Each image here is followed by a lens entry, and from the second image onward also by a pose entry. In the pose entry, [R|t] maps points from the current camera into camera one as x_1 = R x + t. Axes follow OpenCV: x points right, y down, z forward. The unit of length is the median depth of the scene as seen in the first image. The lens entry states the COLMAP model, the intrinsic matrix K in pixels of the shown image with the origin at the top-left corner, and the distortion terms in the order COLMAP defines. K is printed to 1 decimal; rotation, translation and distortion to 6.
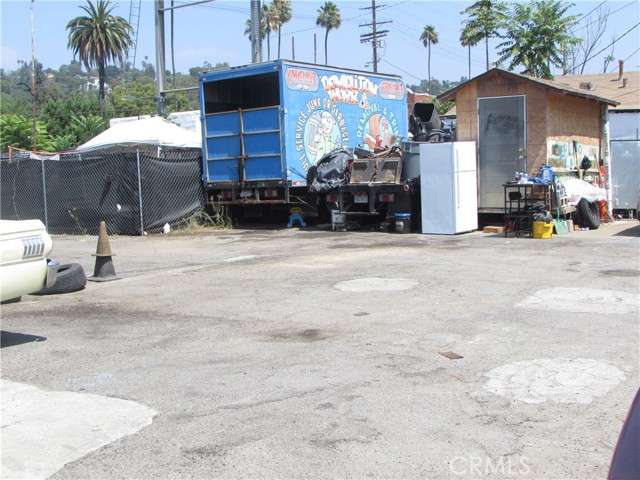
lens RADIAL K [[842.3, 0, 346.0], [0, 842.3, 244.1], [0, 0, 1]] dist [-0.131629, 0.000000]
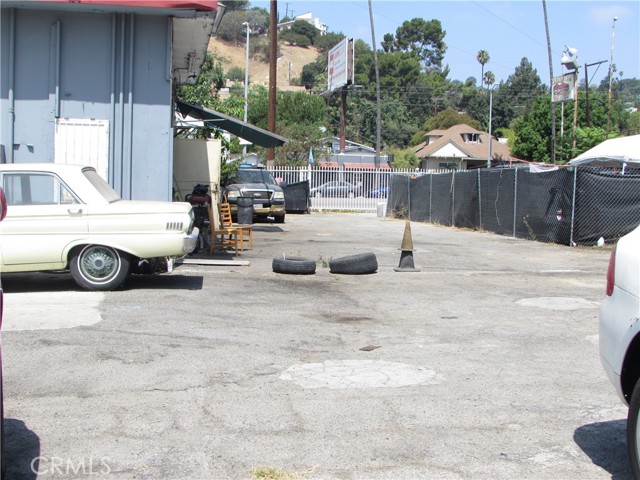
lens RADIAL K [[842.3, 0, 320.7], [0, 842.3, 237.9], [0, 0, 1]] dist [-0.131629, 0.000000]
pose [[0.669375, 0.094929, -0.736835, 0.296379], [-0.111240, 0.993429, 0.026931, -0.012928], [0.734549, 0.063939, 0.675536, 0.057123]]
